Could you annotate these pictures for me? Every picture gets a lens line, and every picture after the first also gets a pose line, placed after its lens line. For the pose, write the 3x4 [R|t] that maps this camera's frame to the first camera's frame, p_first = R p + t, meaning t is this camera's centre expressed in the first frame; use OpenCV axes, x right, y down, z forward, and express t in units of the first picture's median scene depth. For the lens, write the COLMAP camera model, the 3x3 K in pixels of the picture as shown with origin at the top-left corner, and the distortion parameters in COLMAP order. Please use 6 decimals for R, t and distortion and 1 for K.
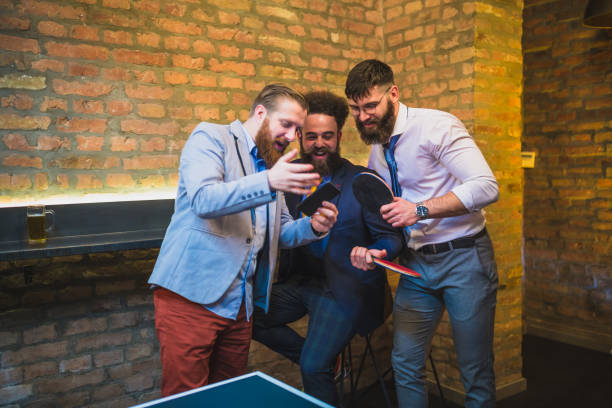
lens RADIAL K [[580.6, 0, 306.0], [0, 580.6, 204.0], [0, 0, 1]] dist [-0.004726, -0.021351]
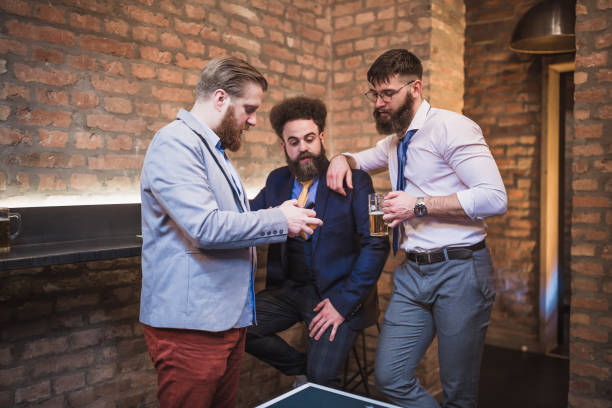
lens RADIAL K [[580.6, 0, 306.0], [0, 580.6, 204.0], [0, 0, 1]] dist [-0.004726, -0.021351]
pose [[0.969943, 0.007371, 0.243220, -0.180113], [-0.002254, 0.999770, -0.021309, 0.010494], [-0.243321, 0.020120, 0.969737, 0.047025]]
